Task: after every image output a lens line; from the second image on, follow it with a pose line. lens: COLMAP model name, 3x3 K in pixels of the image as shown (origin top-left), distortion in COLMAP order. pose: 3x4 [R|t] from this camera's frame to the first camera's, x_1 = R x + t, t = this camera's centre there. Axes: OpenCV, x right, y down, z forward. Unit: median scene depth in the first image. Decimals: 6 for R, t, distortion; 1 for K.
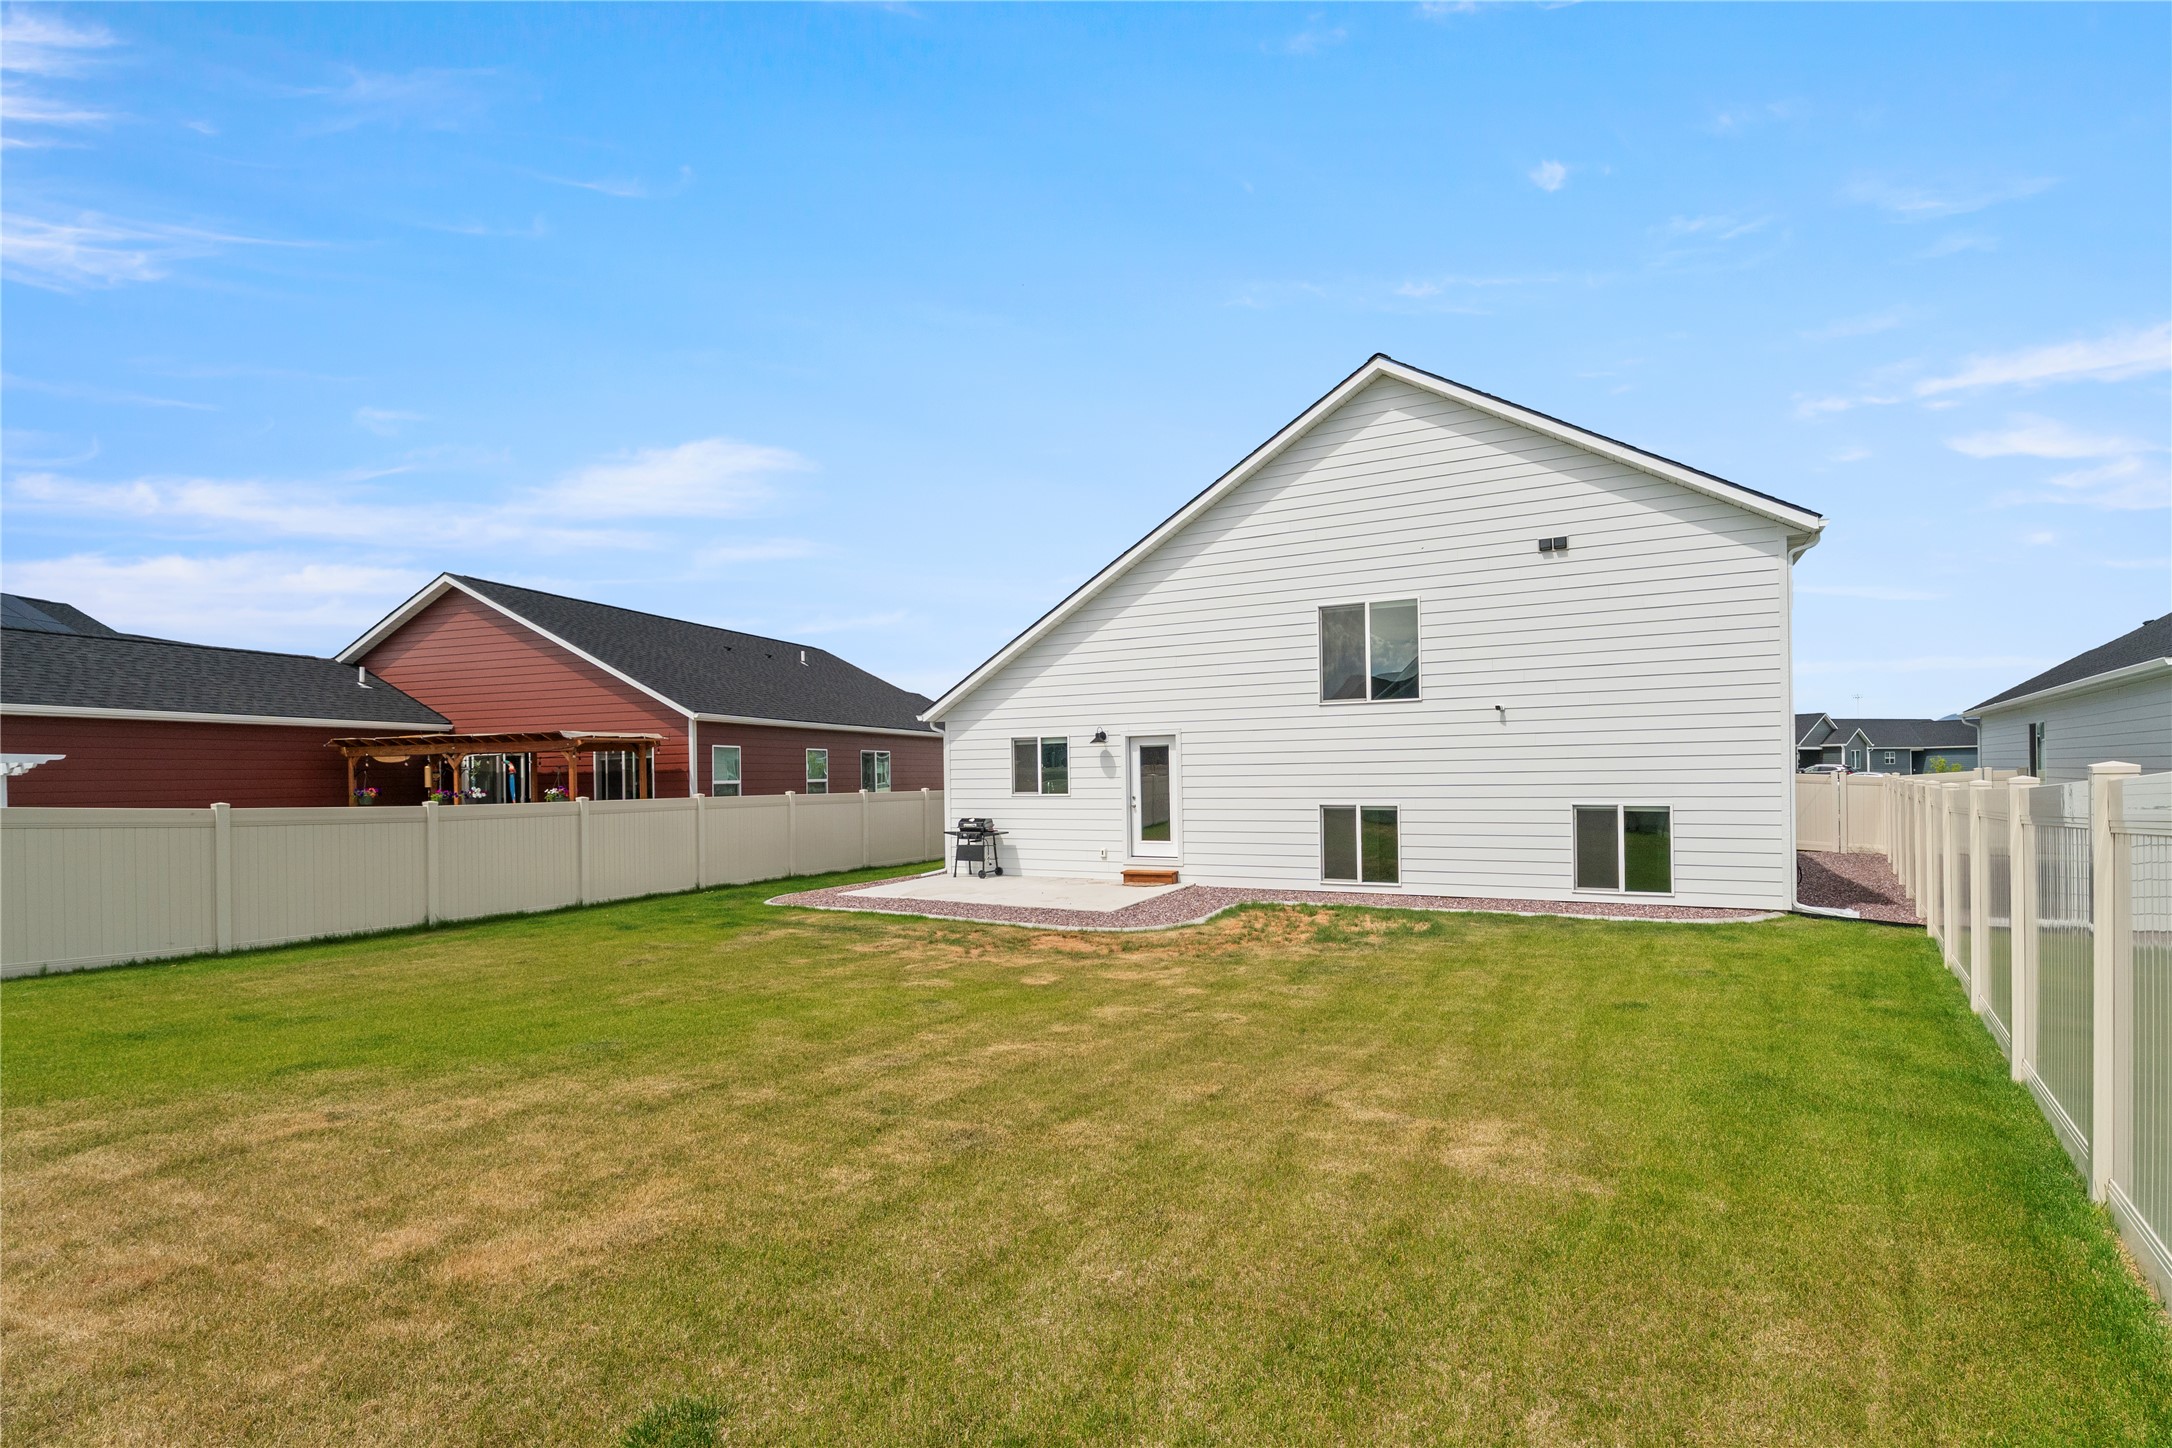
lens RADIAL K [[1067.3, 0, 1085.1], [0, 1067.3, 791.6], [0, 0, 1]] dist [0.000463, -0.000023]
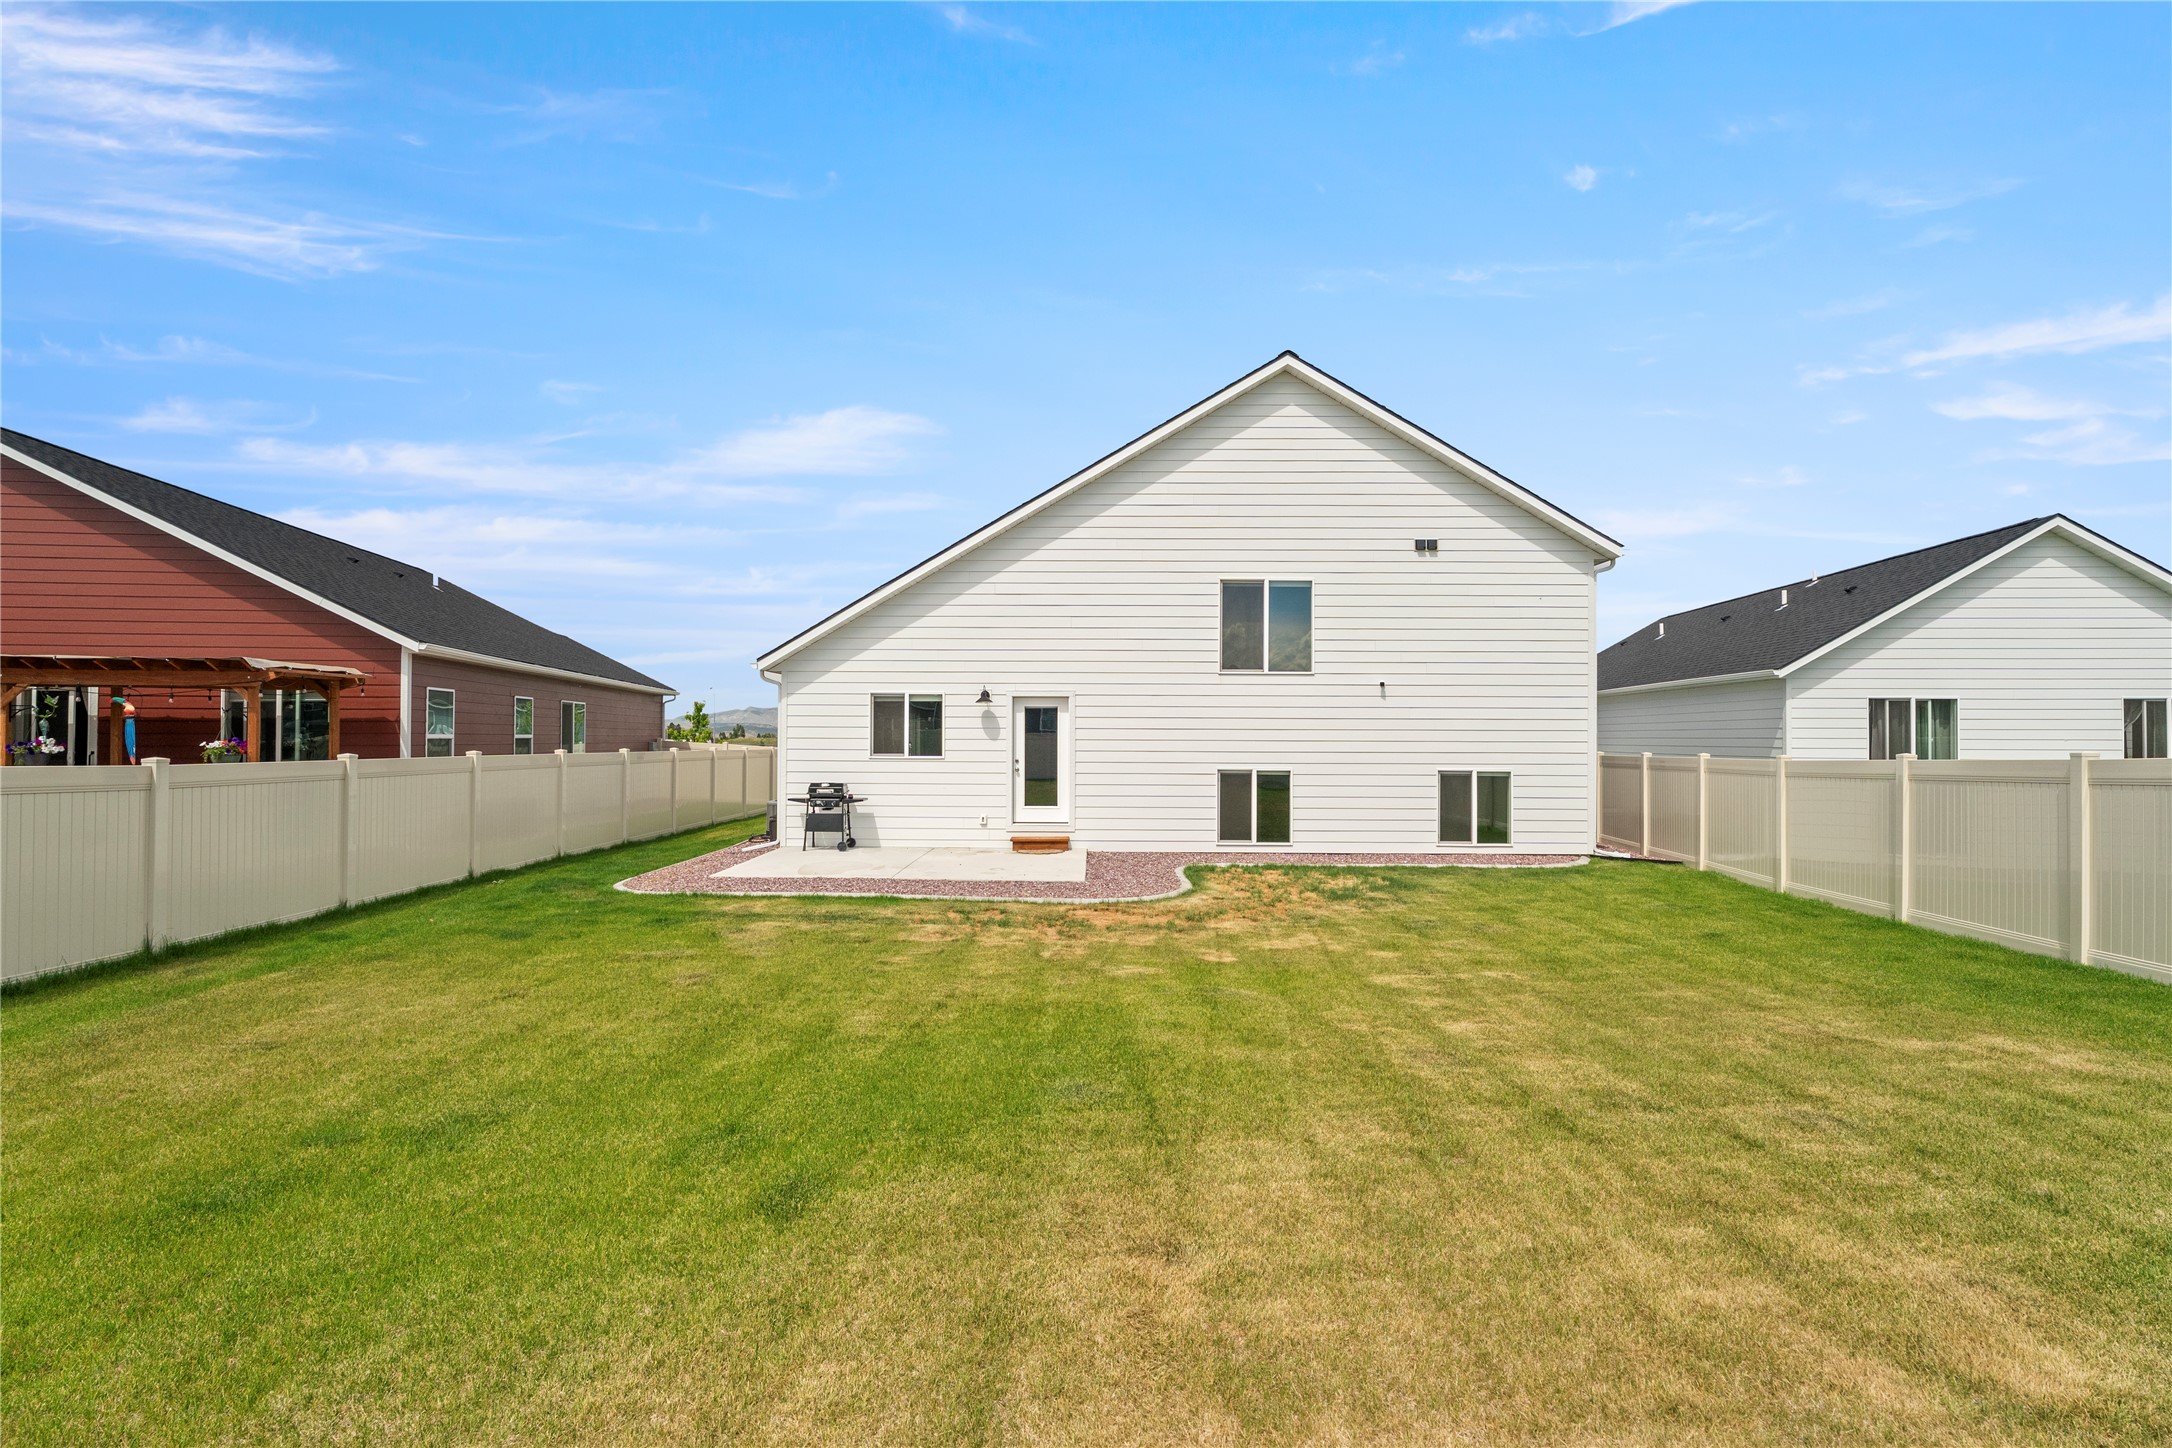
lens RADIAL K [[1048.5, 0, 1085.9], [0, 1048.5, 740.7], [0, 0, 1]] dist [-0.001170, -0.000541]
pose [[0.876897, 0.016678, 0.480390, -0.357169], [-0.010428, 0.999823, -0.015677, 0.001739], [-0.480566, 0.008737, 0.876915, 0.152057]]
